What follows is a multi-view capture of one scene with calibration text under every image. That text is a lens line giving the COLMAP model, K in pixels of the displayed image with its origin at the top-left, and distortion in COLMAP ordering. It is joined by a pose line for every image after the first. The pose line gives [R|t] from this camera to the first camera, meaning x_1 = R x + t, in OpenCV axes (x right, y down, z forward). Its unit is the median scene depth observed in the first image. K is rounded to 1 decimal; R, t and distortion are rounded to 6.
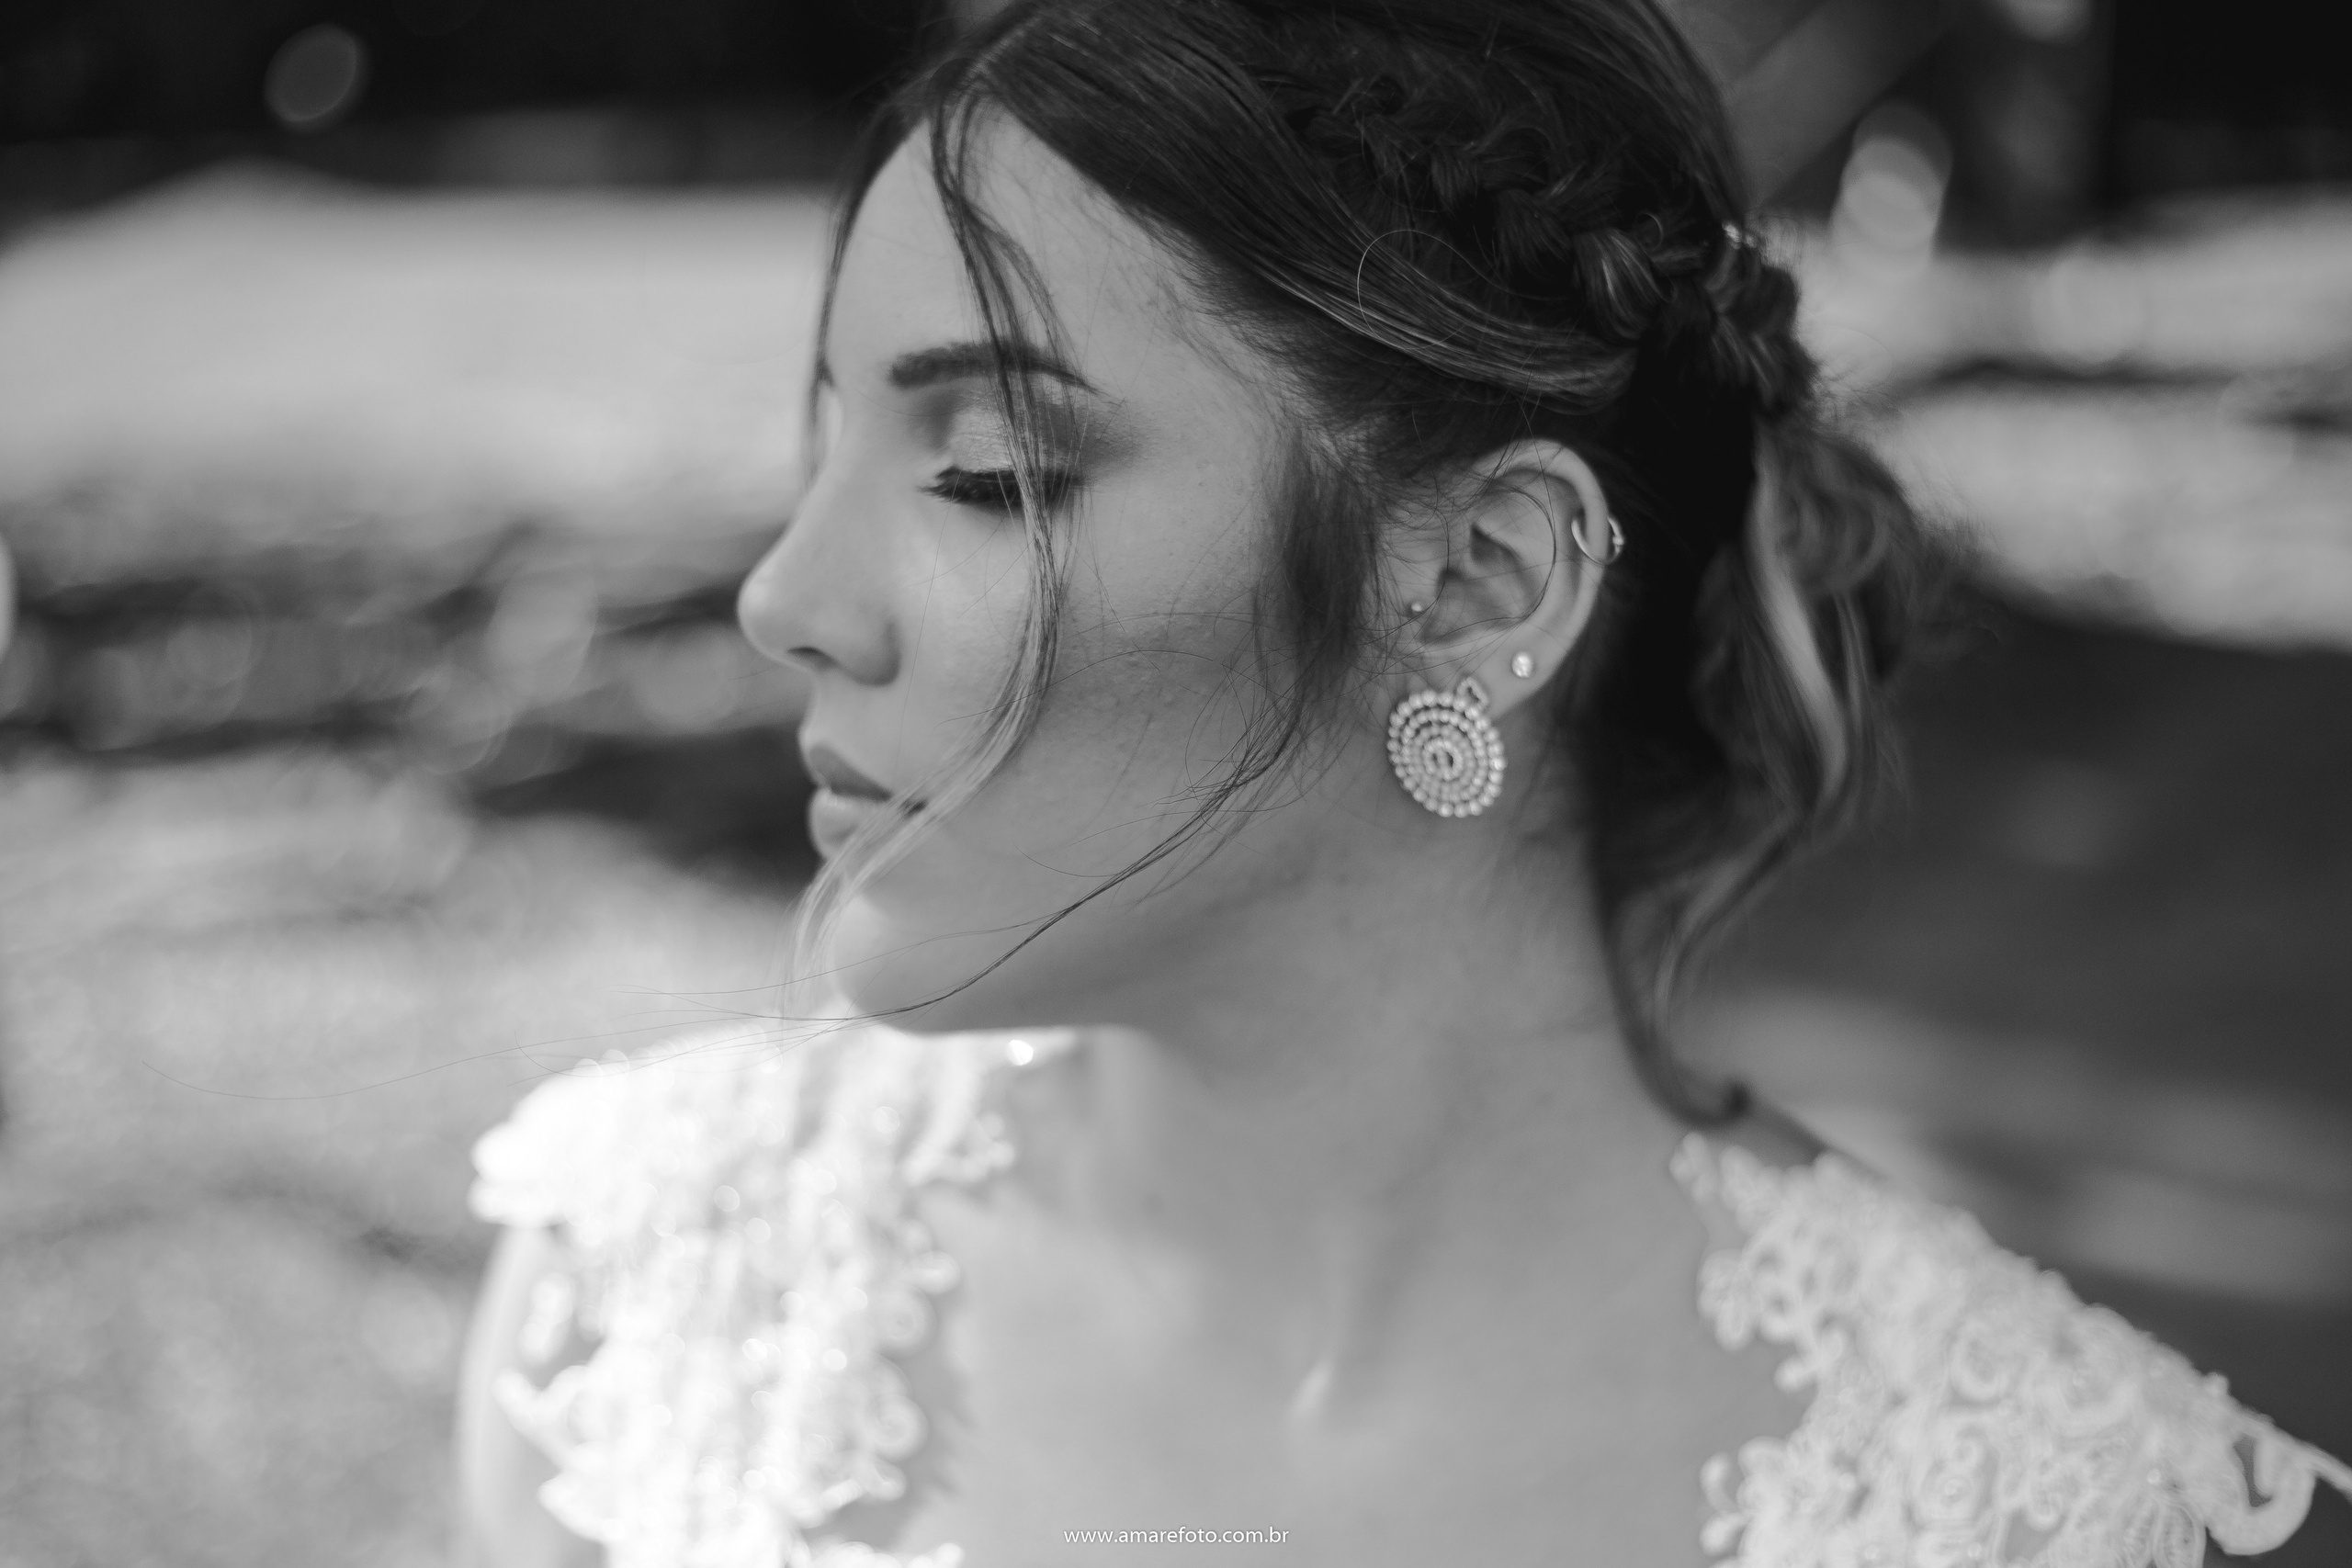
lens RADIAL K [[3513.4, 0, 1176.0], [0, 3513.4, 784.0], [0, 0, 1]] dist [-0.072983, 0.083272]
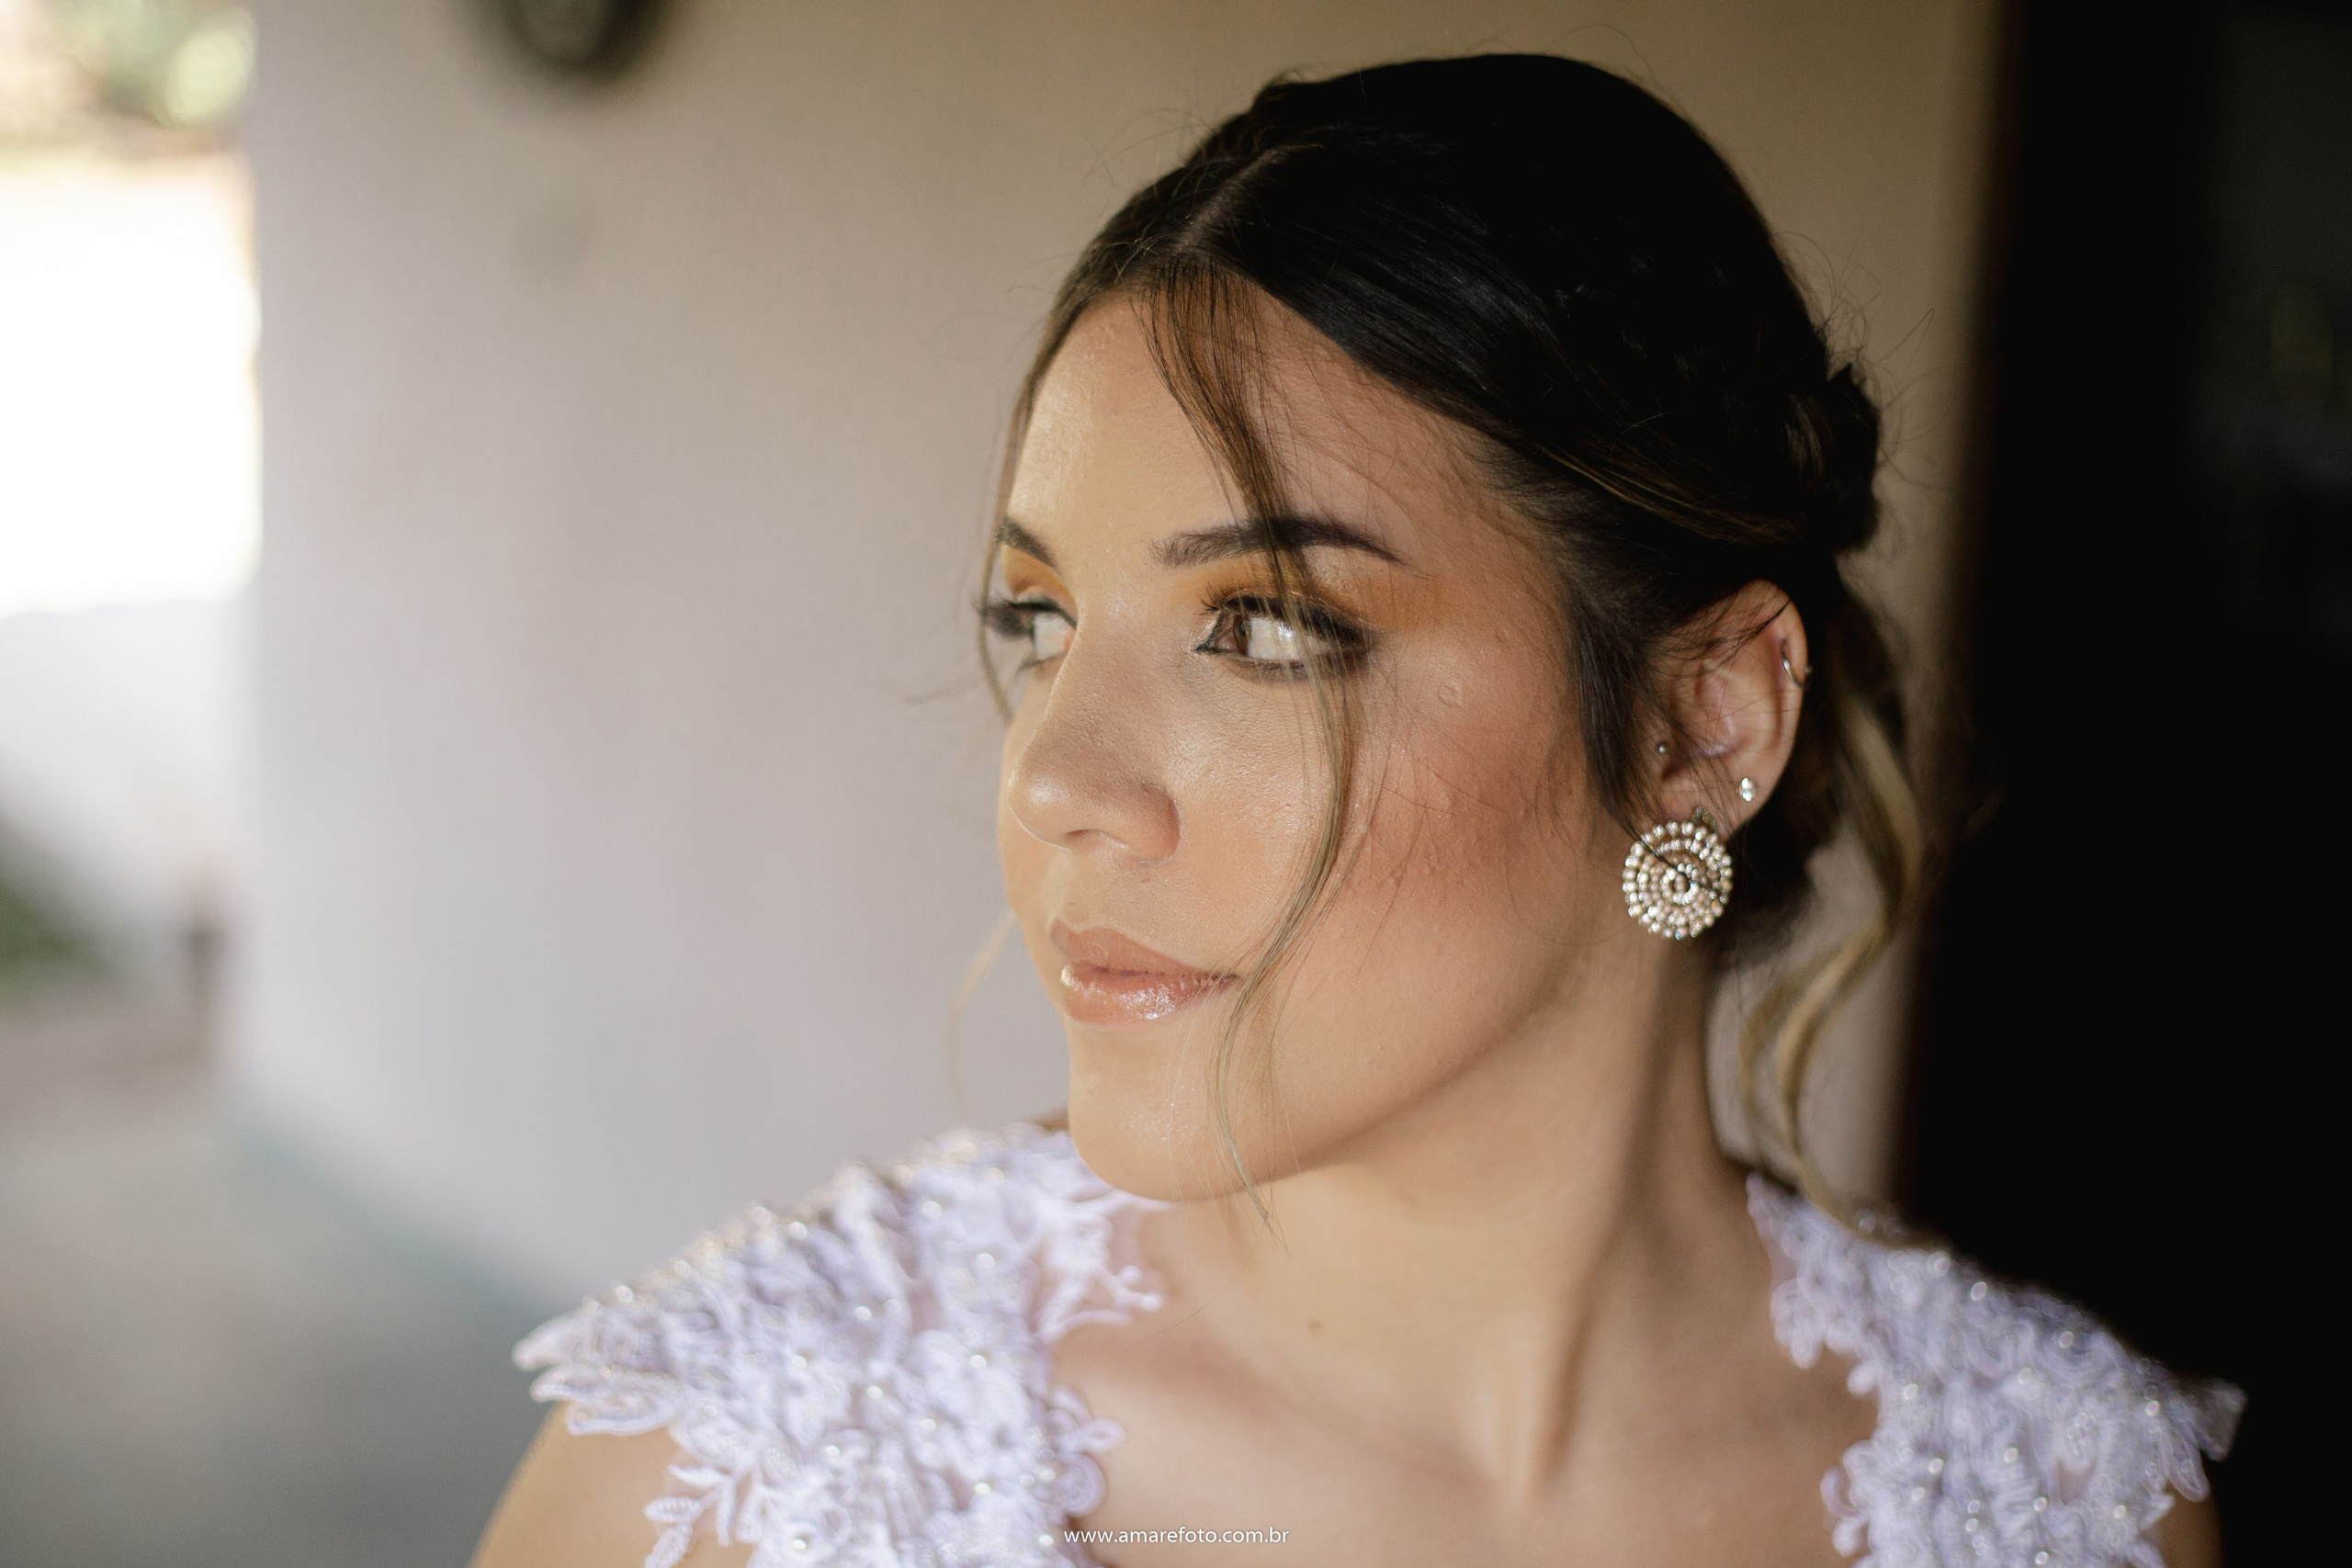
lens RADIAL K [[3513.4, 0, 1176.0], [0, 3513.4, 784.0], [0, 0, 1]] dist [-0.072983, 0.083272]
pose [[0.879540, -0.102980, 0.464548, -0.529665], [0.084276, 0.994579, 0.060914, -0.110957], [-0.468303, -0.014426, 0.883450, 0.119781]]
